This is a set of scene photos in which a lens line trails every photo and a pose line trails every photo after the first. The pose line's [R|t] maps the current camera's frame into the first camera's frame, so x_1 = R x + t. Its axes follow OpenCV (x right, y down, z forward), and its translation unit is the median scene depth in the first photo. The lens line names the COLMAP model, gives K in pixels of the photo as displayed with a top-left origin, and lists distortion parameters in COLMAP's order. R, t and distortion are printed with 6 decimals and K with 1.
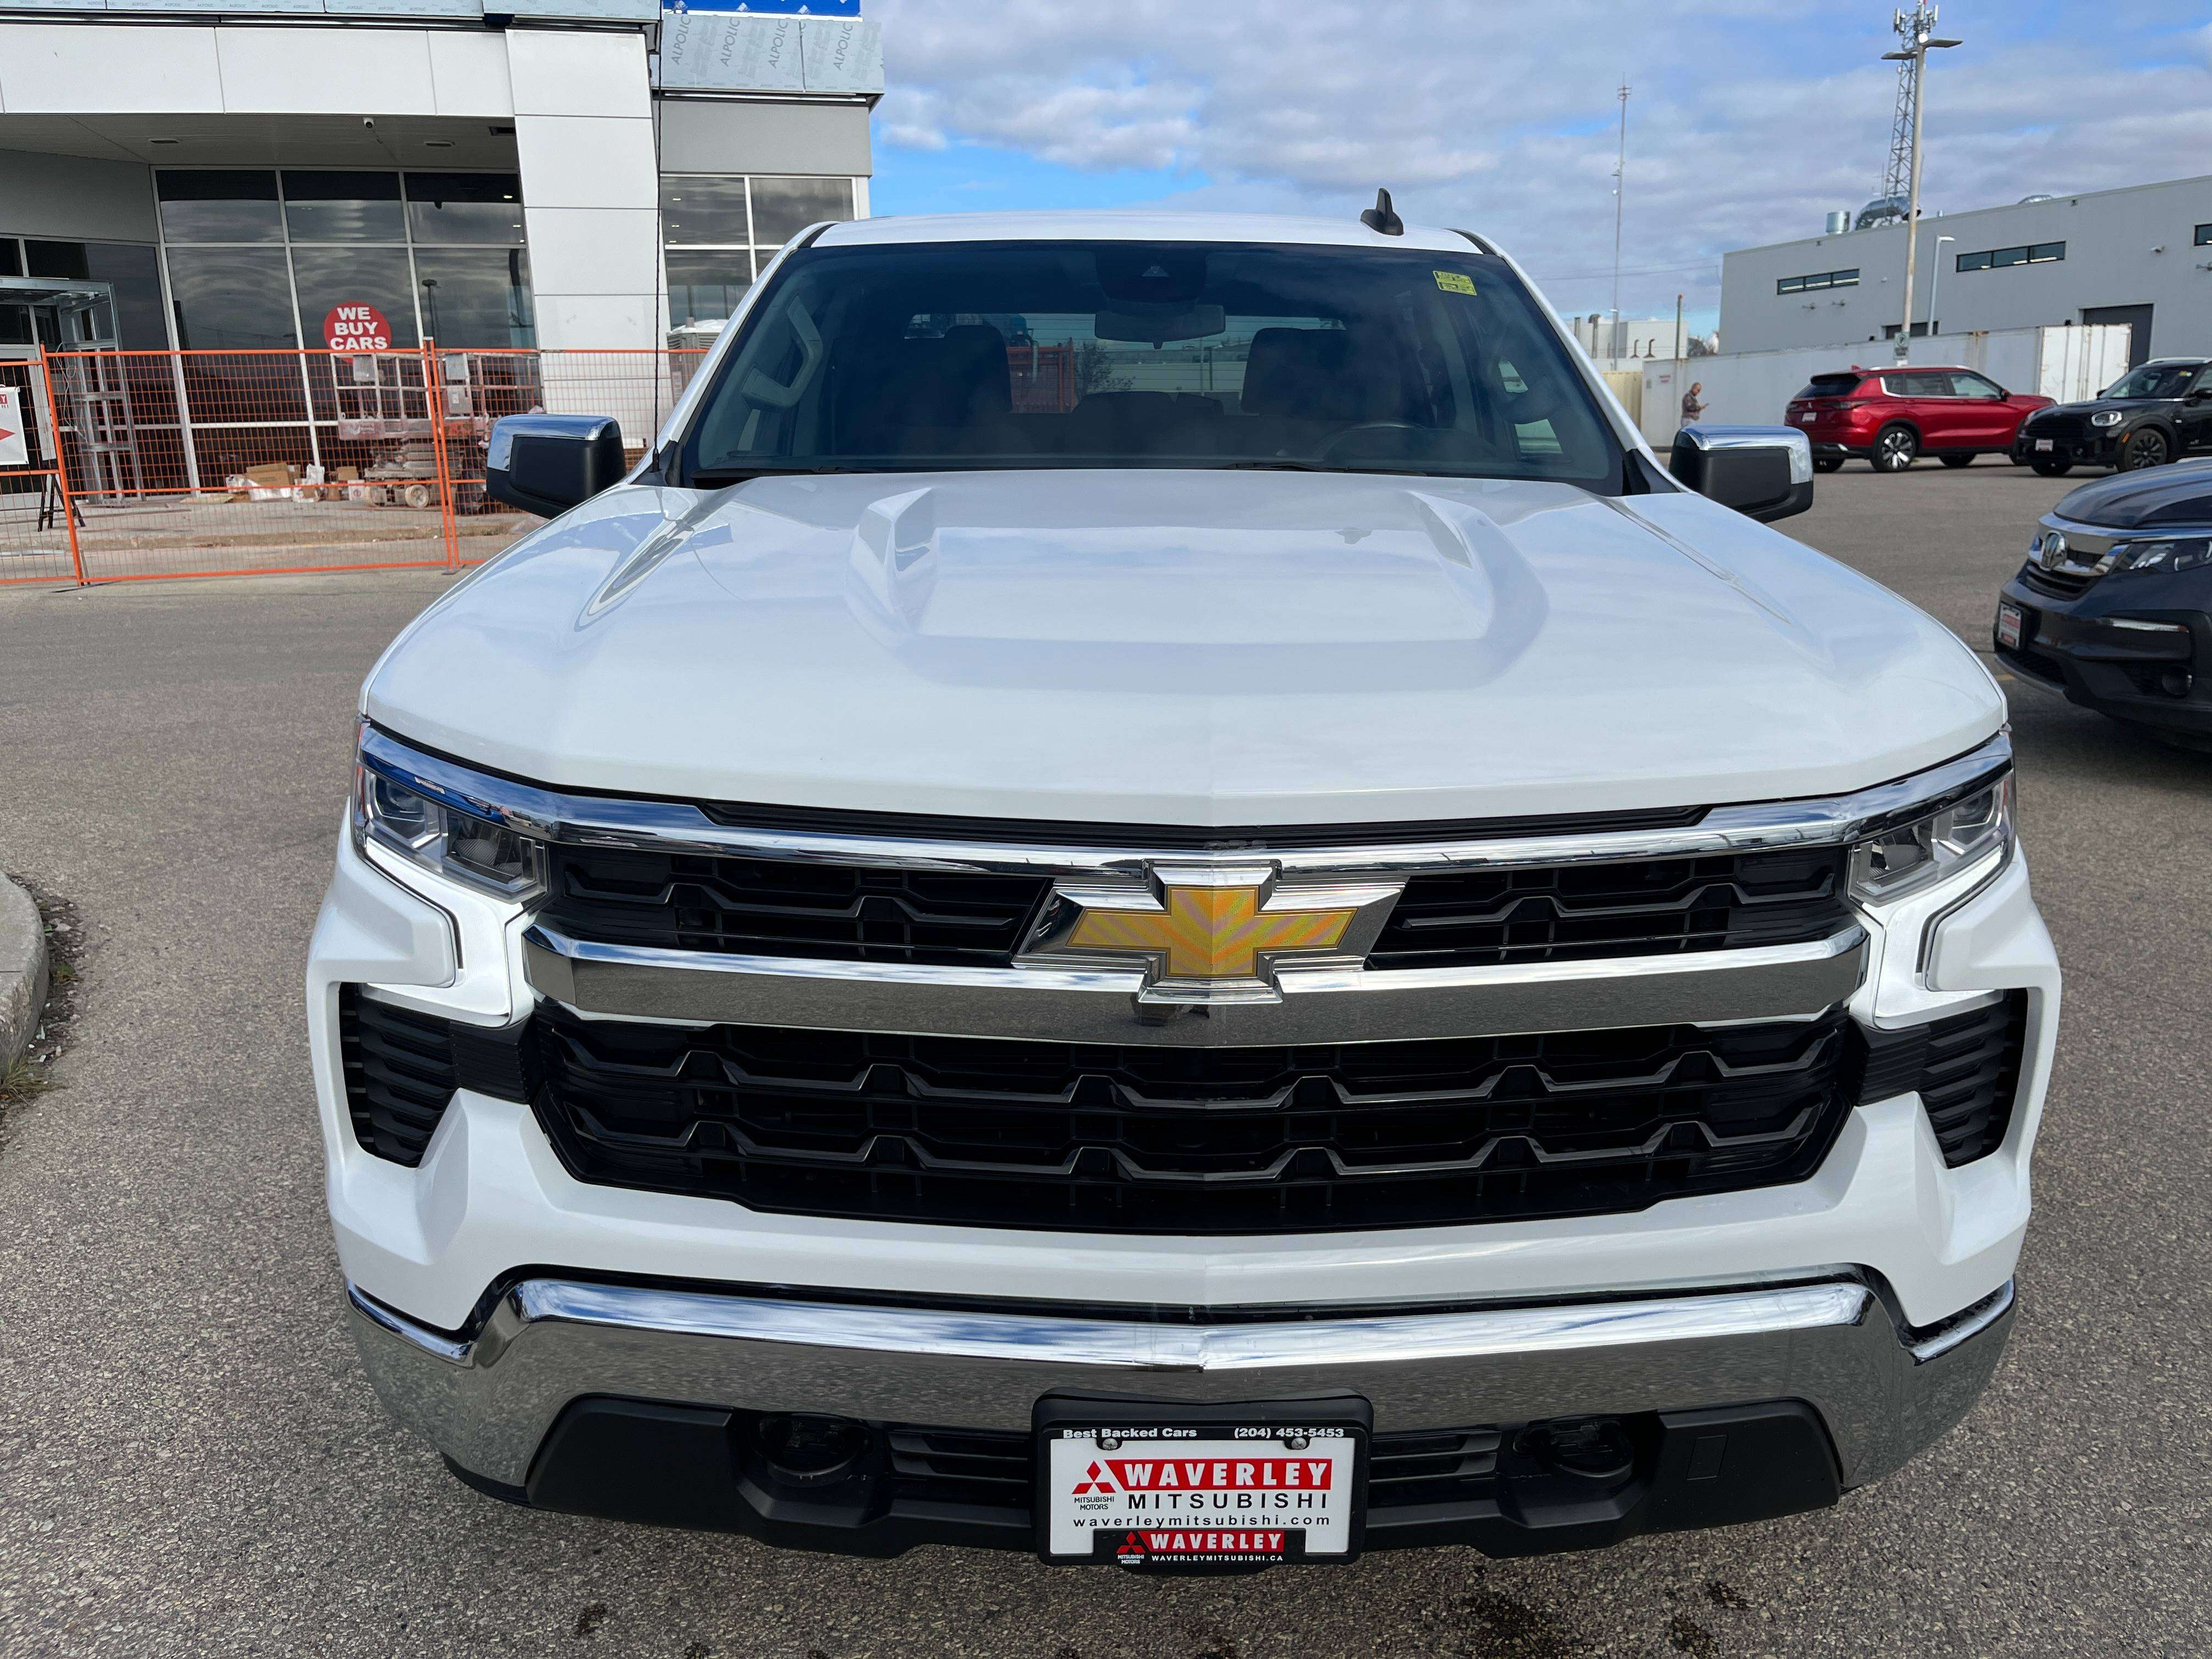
lens RADIAL K [[1663.7, 0, 1110.5], [0, 1663.7, 840.9], [0, 0, 1]] dist [0.017849, 0.004490]
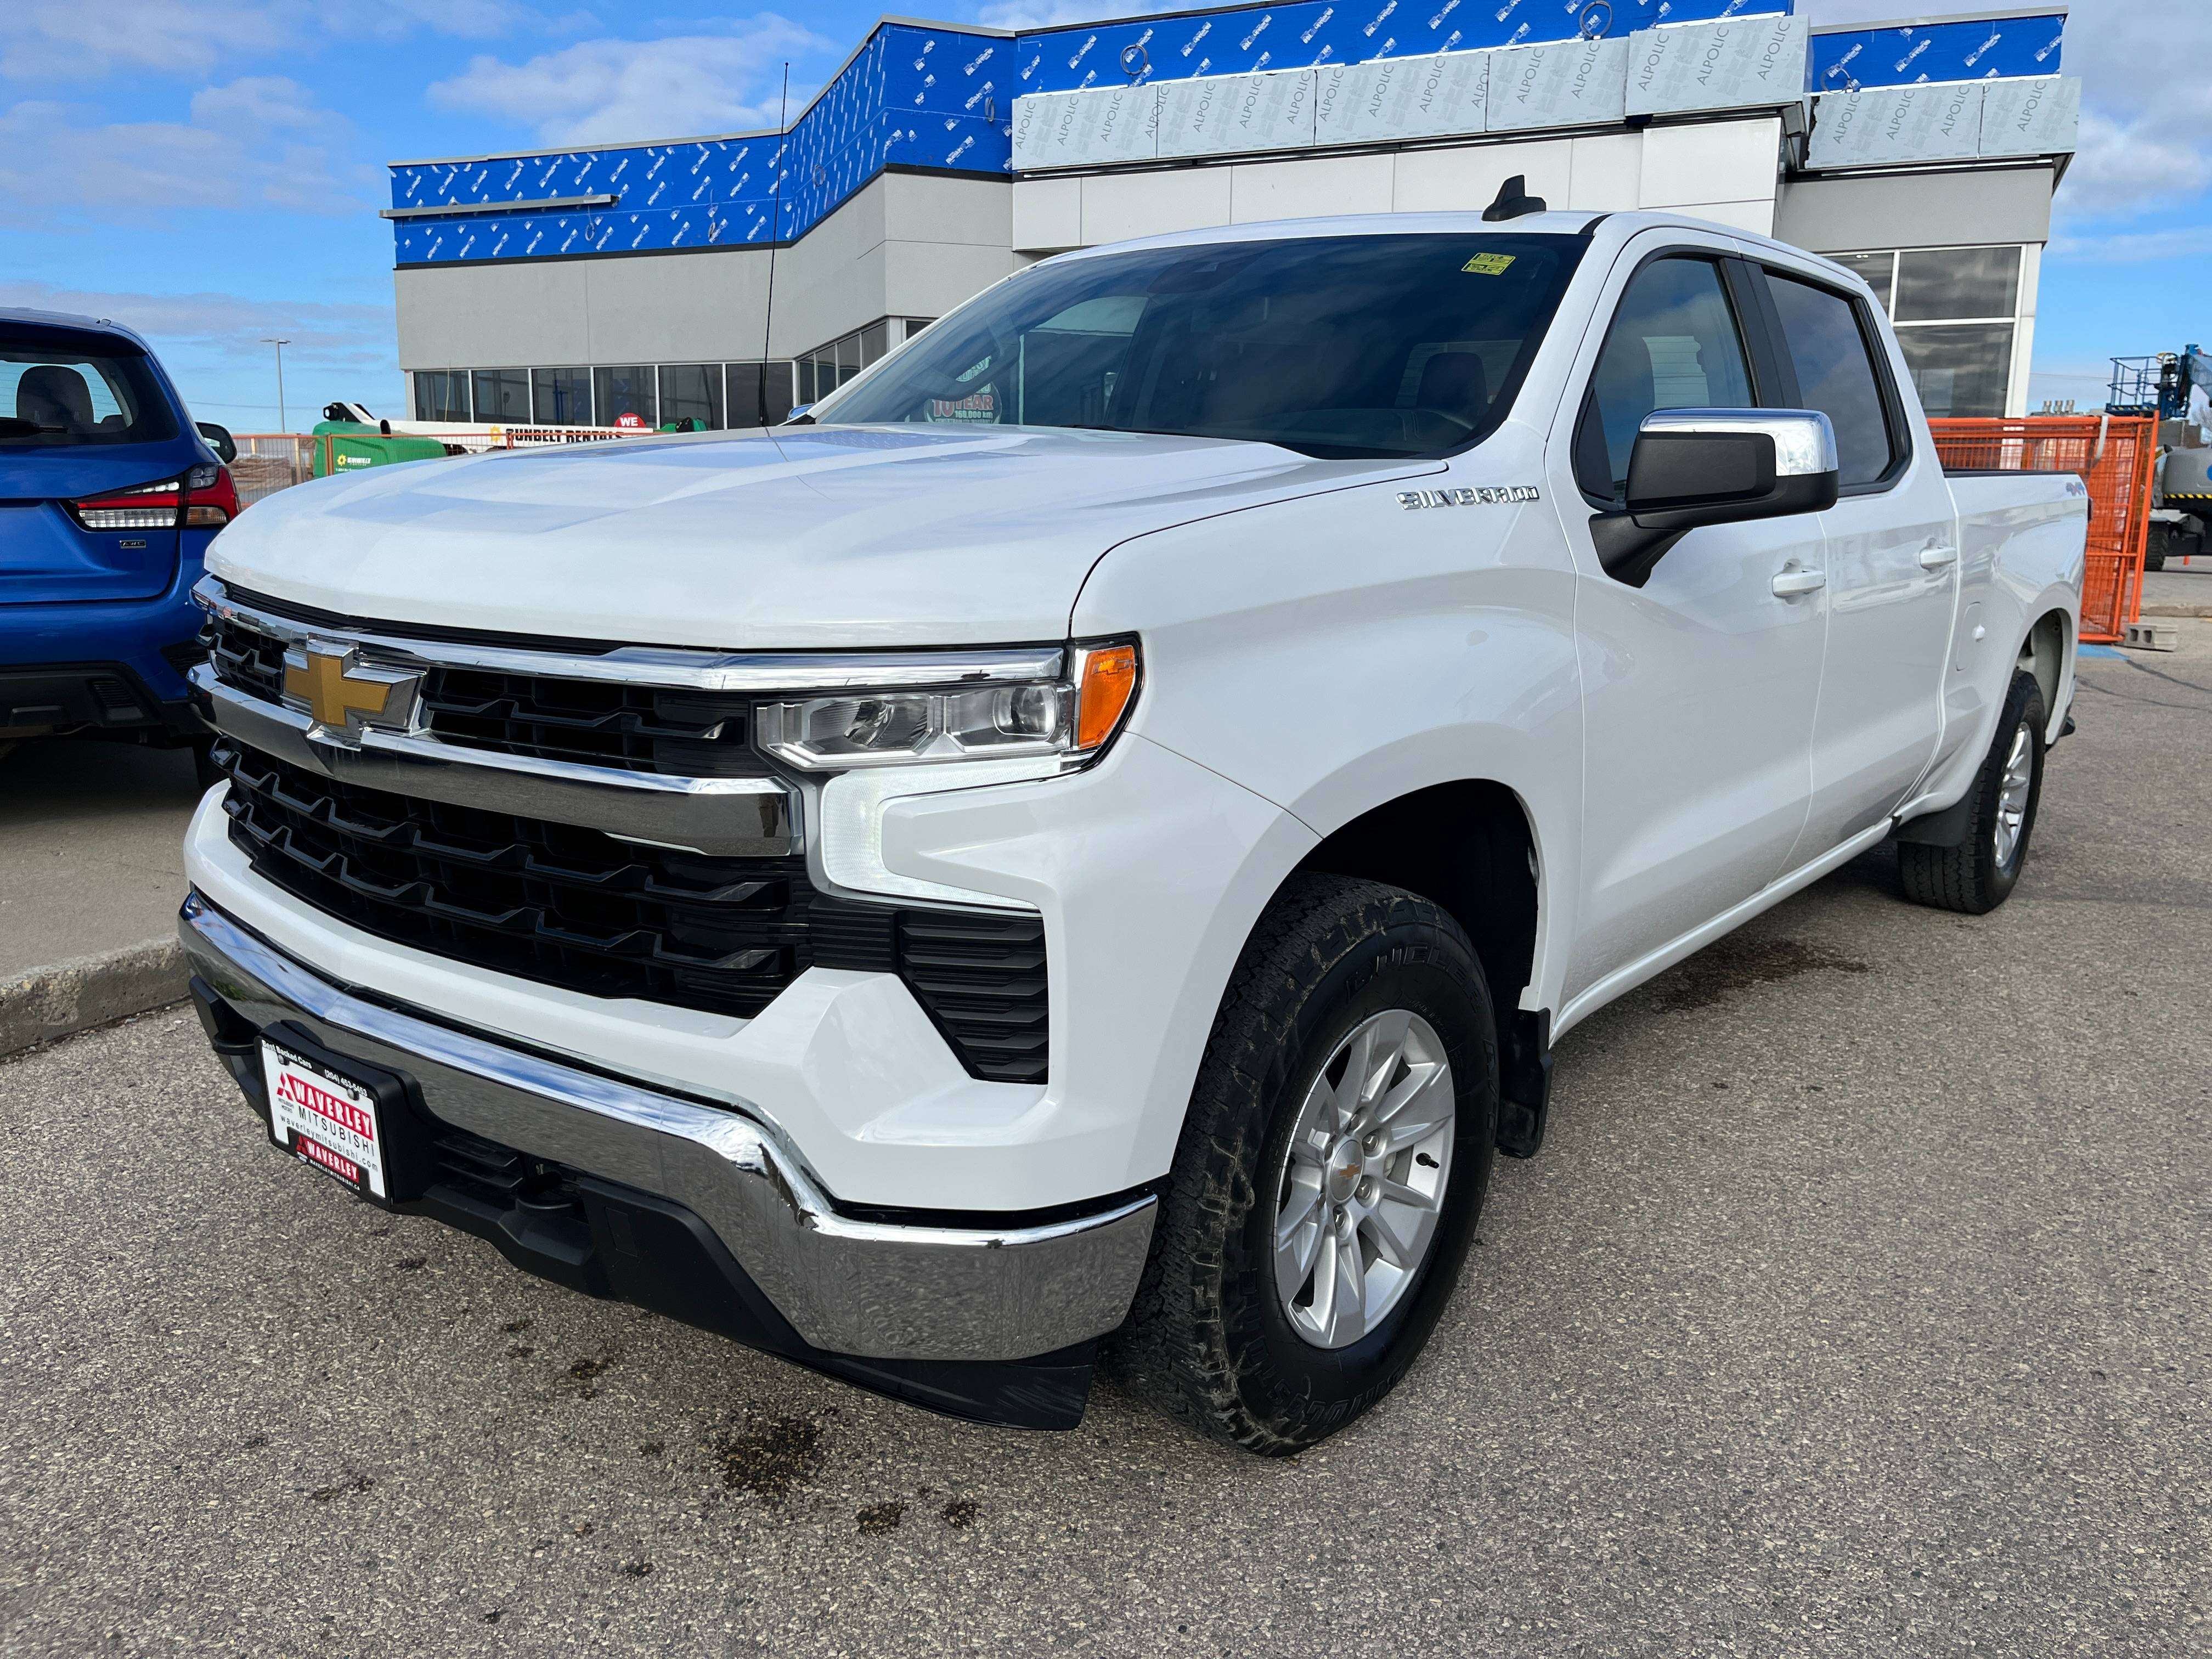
lens RADIAL K [[1641.6, 0, 1106.0], [0, 1641.6, 829.5], [0, 0, 1]] dist [0.079455, -0.101107]
pose [[0.768449, 0.153733, -0.621170, 1.317295], [-0.189189, 0.981900, 0.008963, 0.031537], [0.611305, 0.110631, 0.783625, 0.306588]]
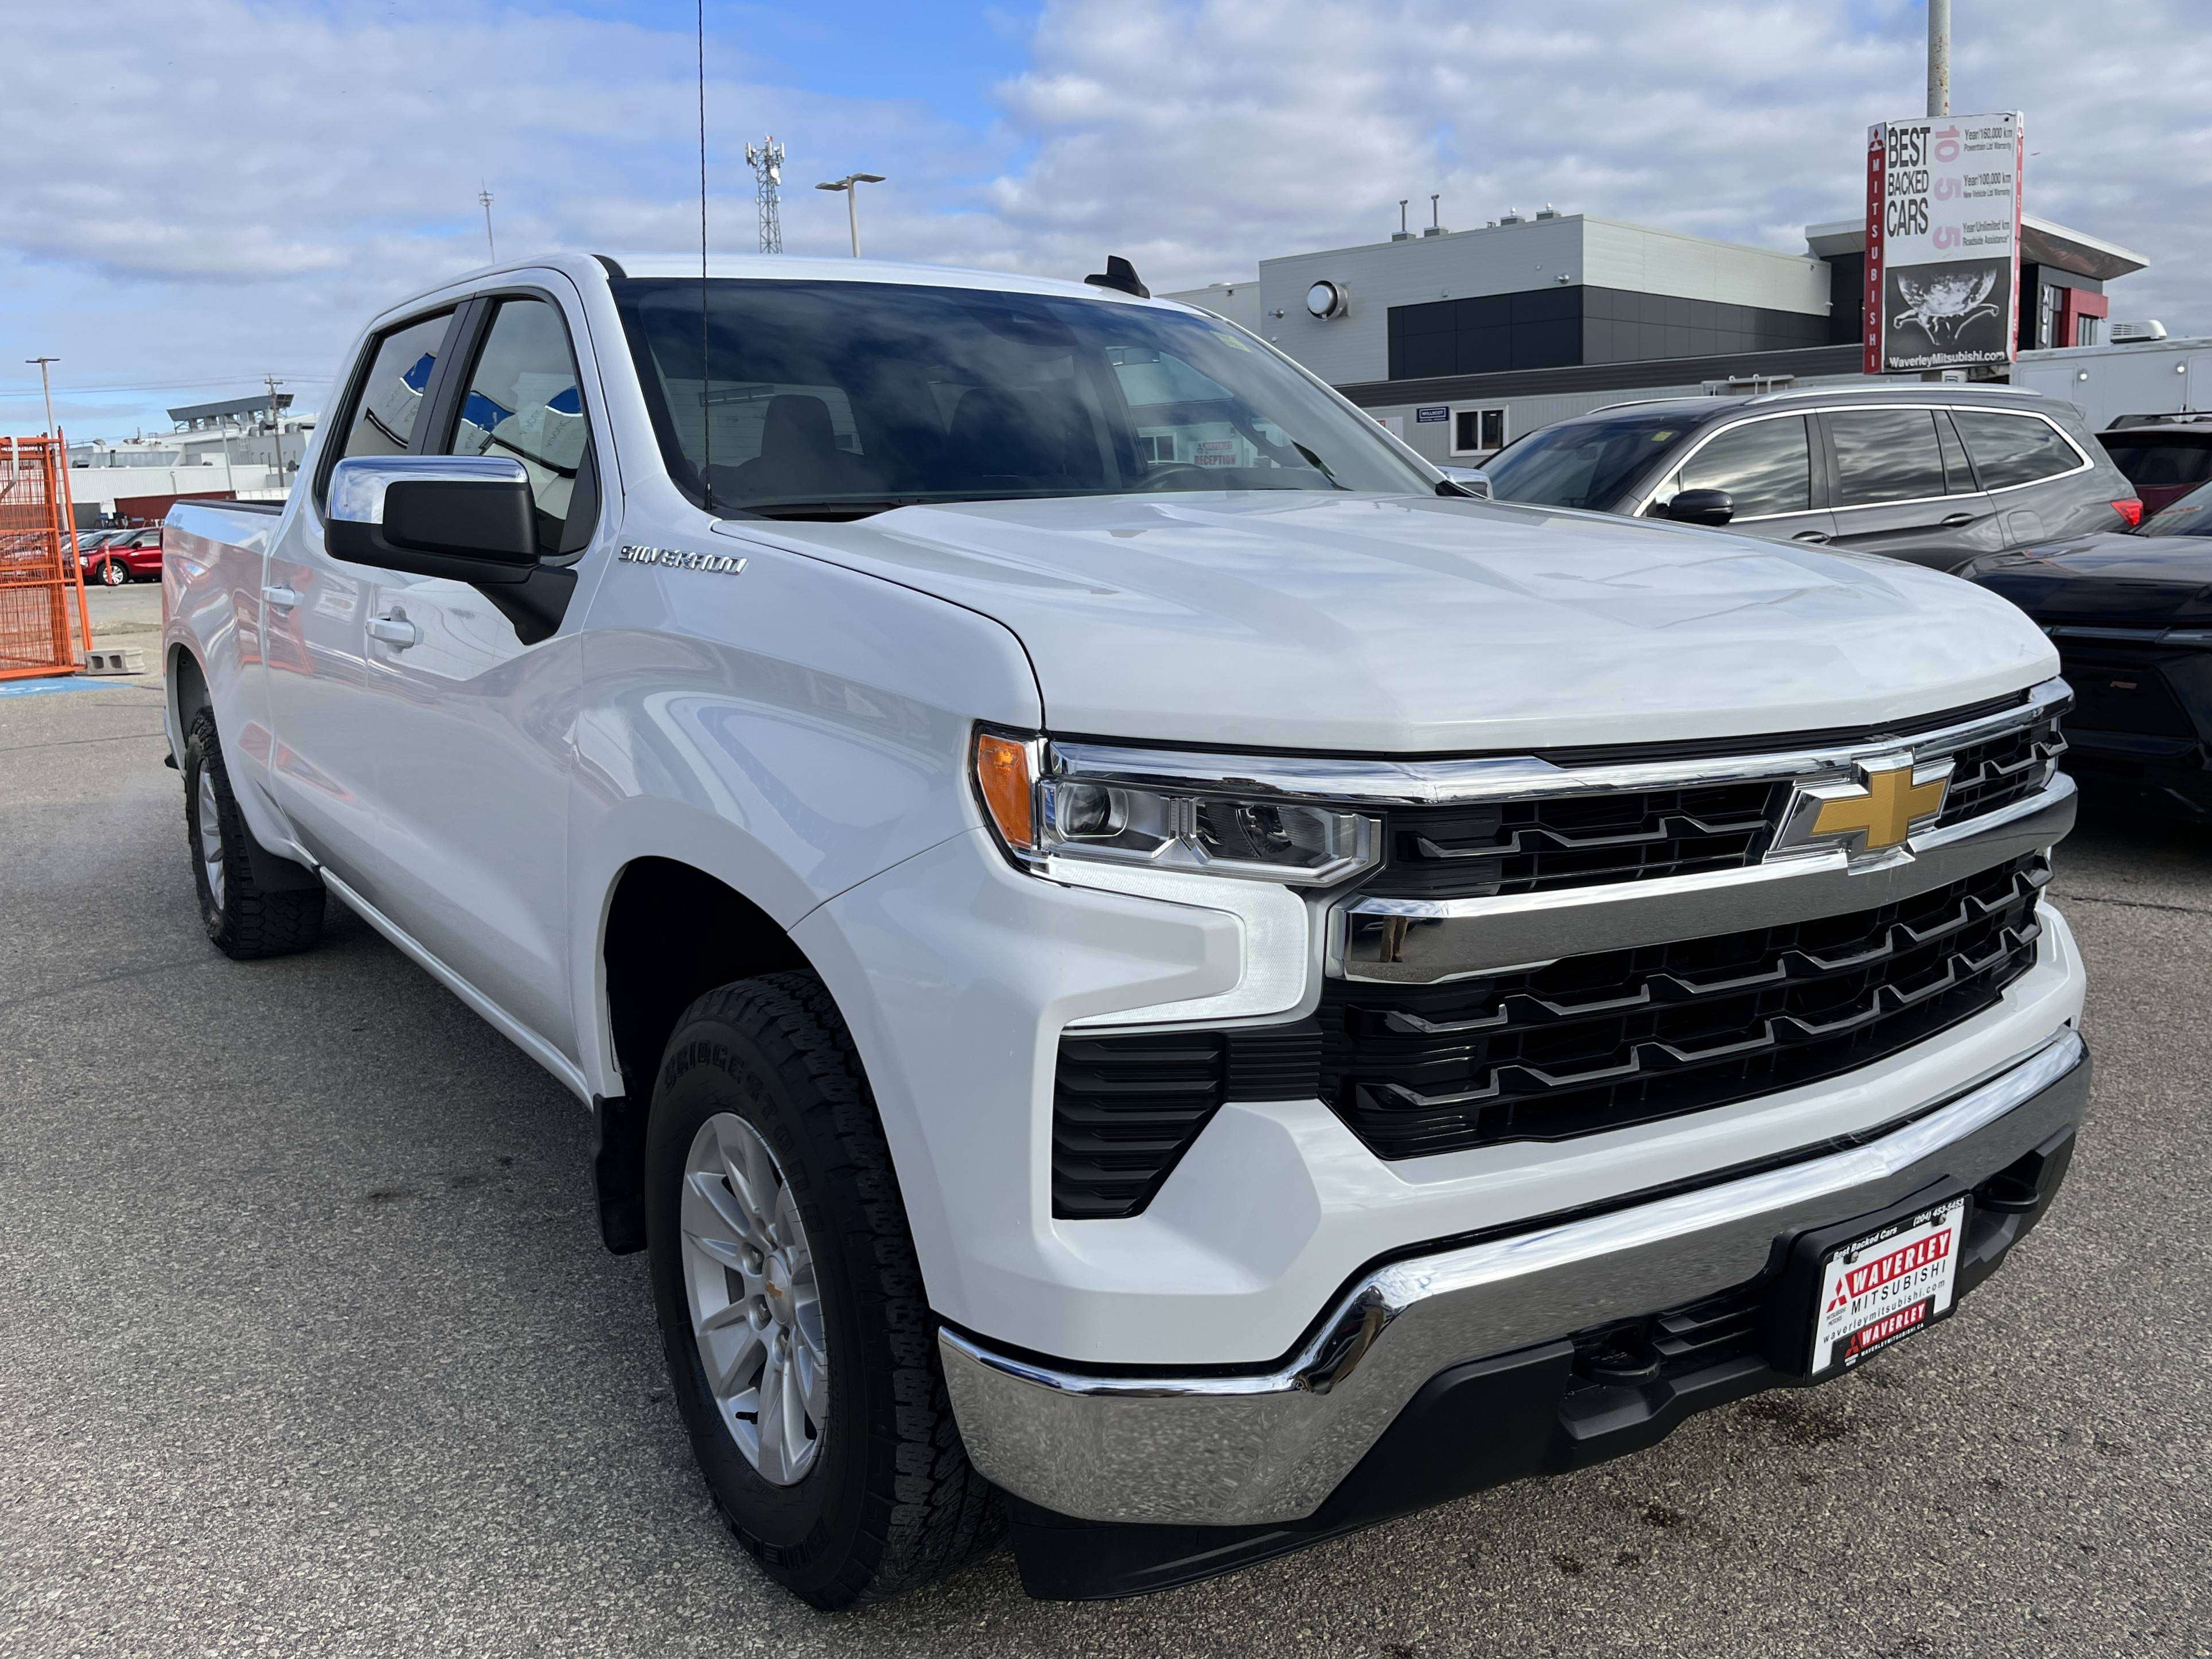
lens RADIAL K [[1763.7, 0, 1106.0], [0, 1763.7, 829.5], [0, 0, 1]] dist [0.008881, -0.002622]
pose [[0.825494, -0.116882, 0.552175, -1.062750], [0.160201, 0.986608, -0.030657, 0.016181], [-0.541197, 0.113766, 0.833164, 0.204825]]
